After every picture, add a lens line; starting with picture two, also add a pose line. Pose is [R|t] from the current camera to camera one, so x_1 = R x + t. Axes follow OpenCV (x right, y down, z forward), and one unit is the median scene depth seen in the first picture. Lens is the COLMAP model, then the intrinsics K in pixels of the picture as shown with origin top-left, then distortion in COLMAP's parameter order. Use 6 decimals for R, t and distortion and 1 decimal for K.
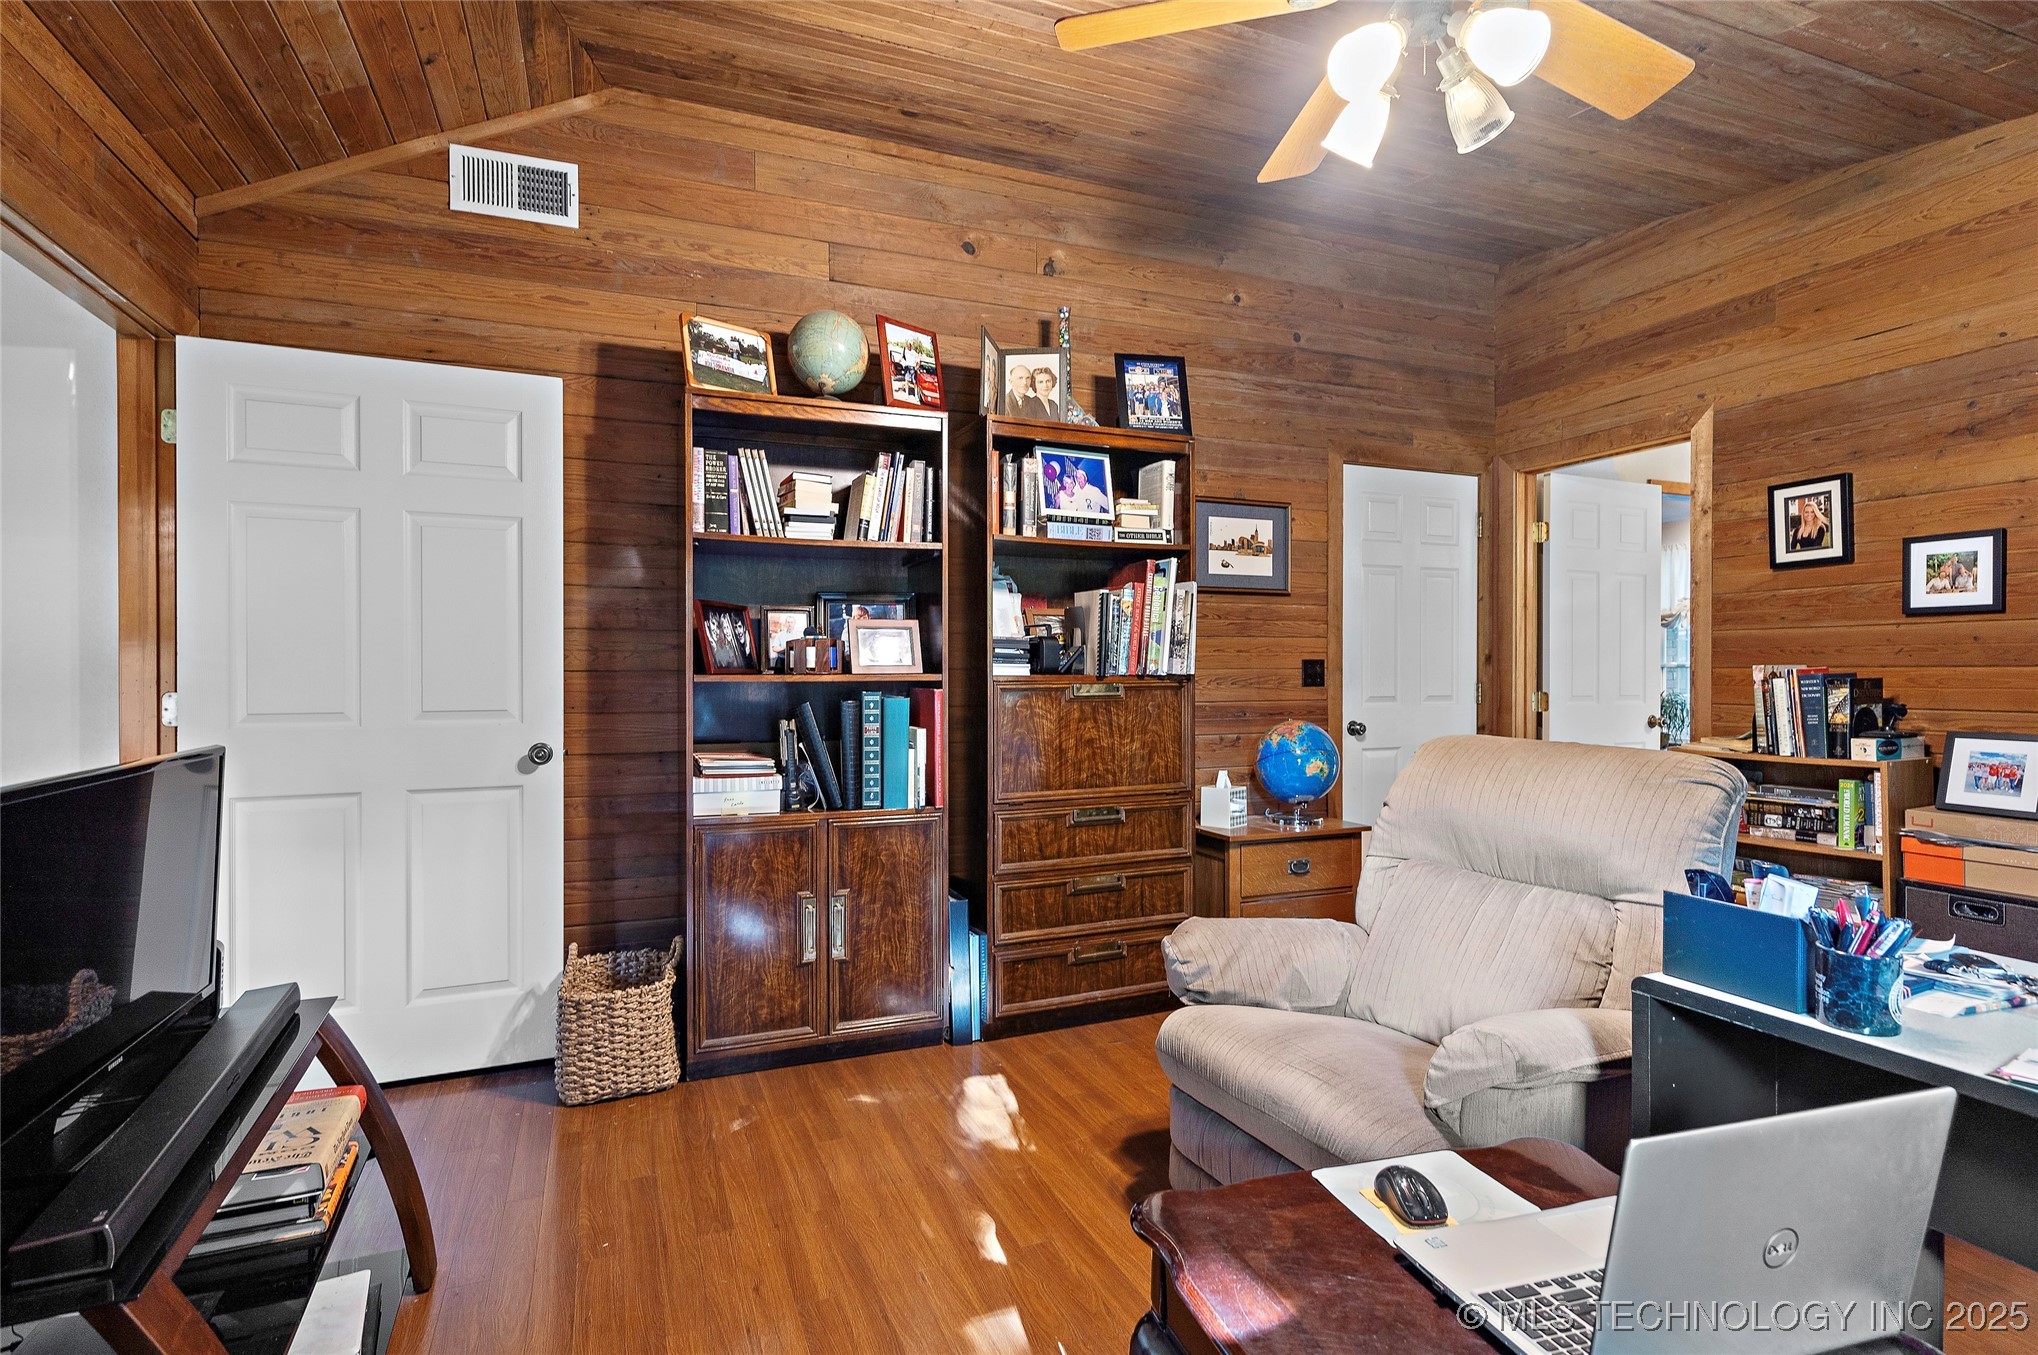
lens RADIAL K [[995.3, 0, 1017.0], [0, 995.3, 679.2], [0, 0, 1]] dist [0.002685, 0.000610]
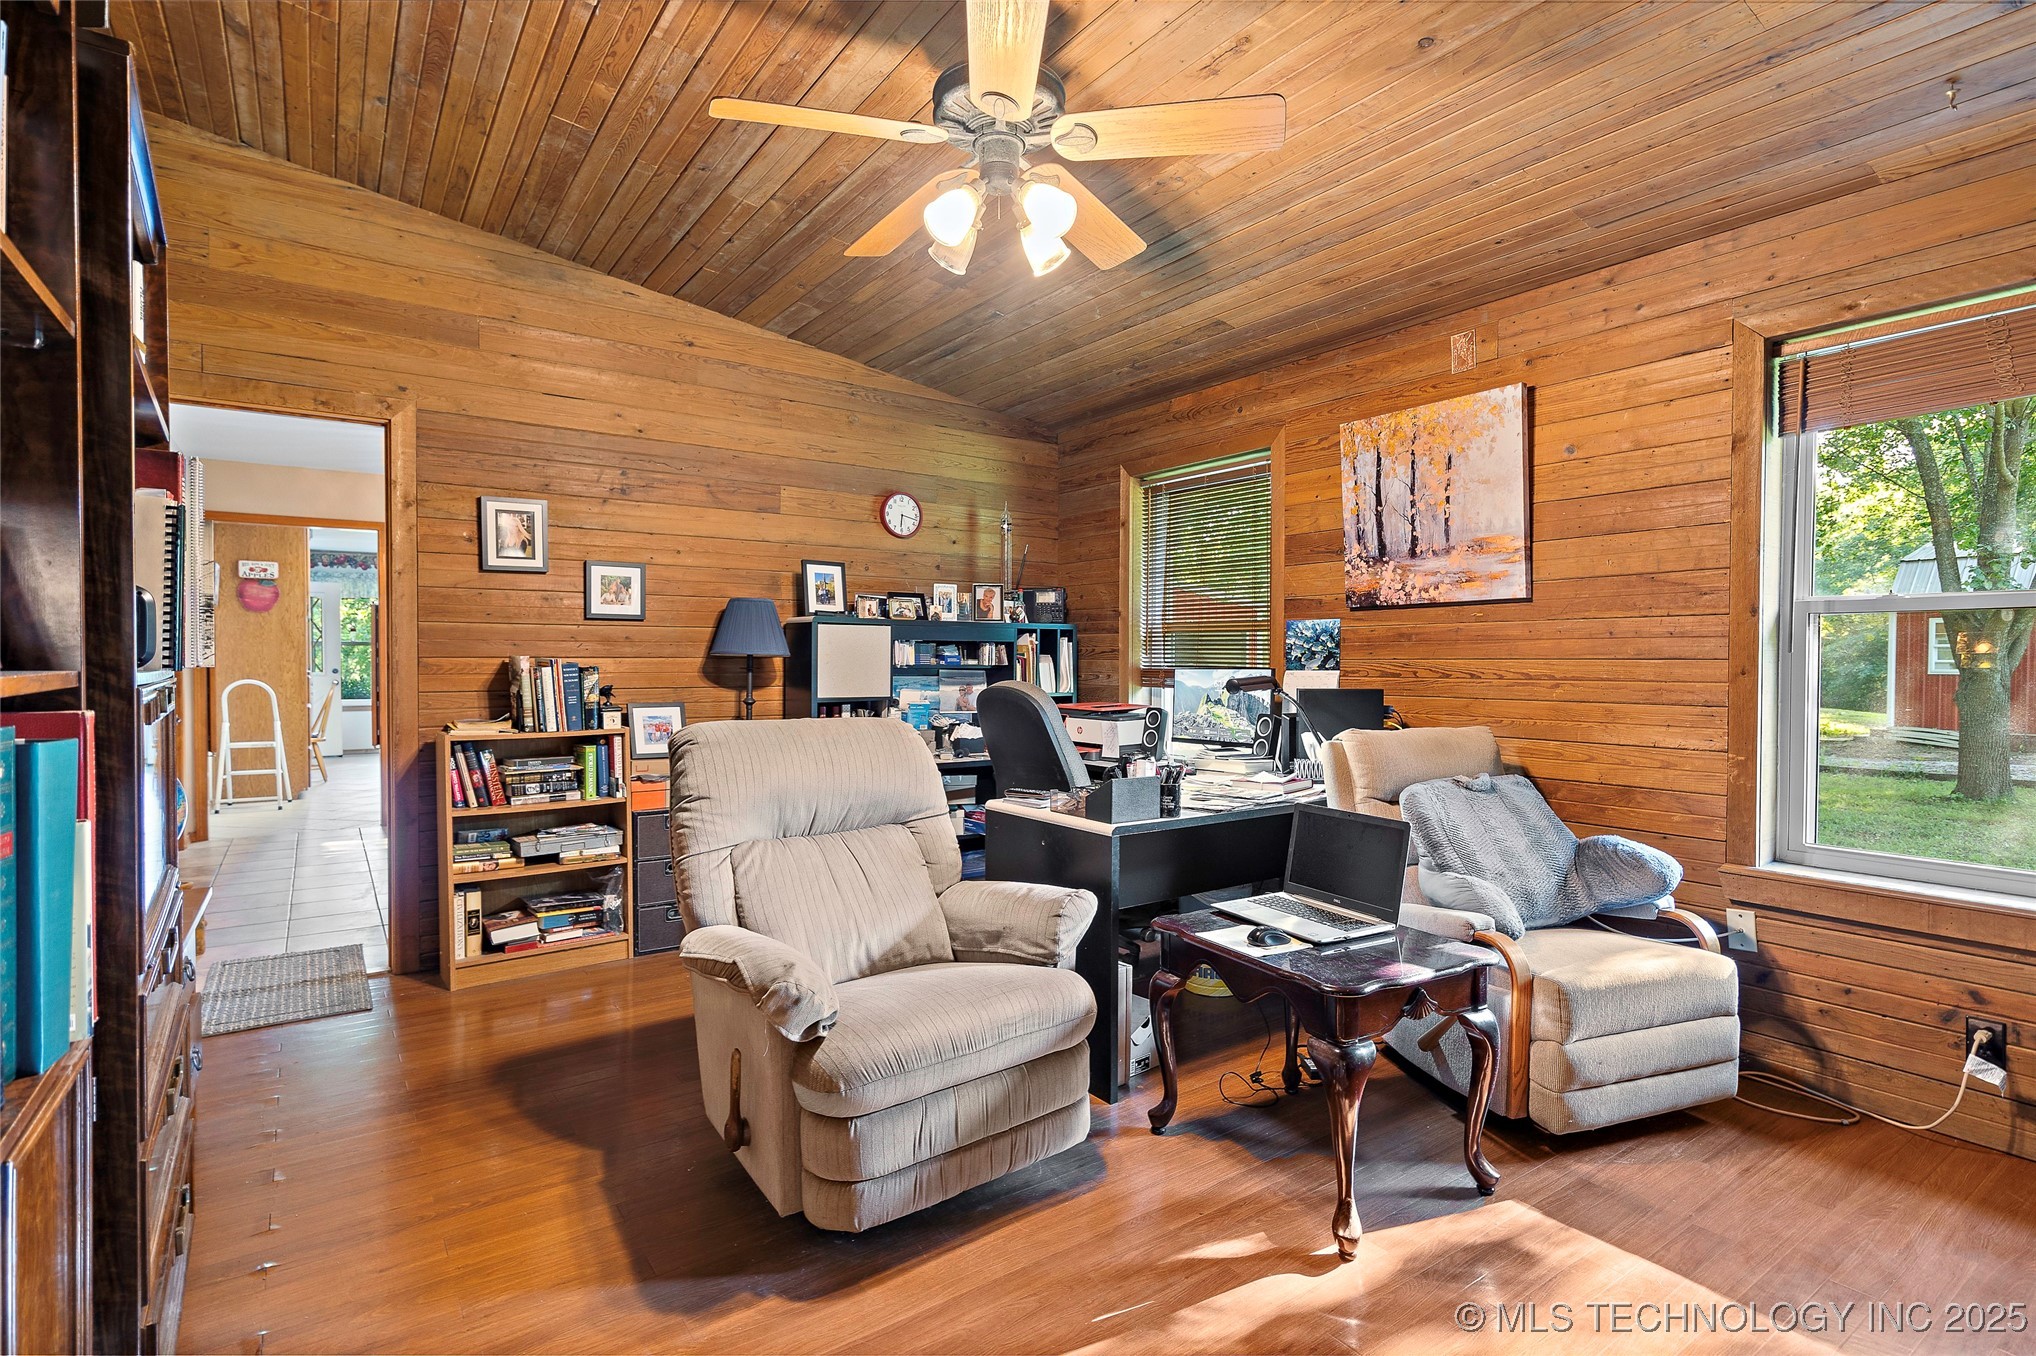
lens RADIAL K [[994.3, 0, 1016.0], [0, 994.3, 679.7], [0, 0, 1]] dist [0.002685, 0.000610]
pose [[-0.223977, -0.022130, 0.974343, -0.523891], [0.003375, 0.999719, 0.023482, -0.011888], [-0.974589, 0.008548, -0.223840, 0.736811]]
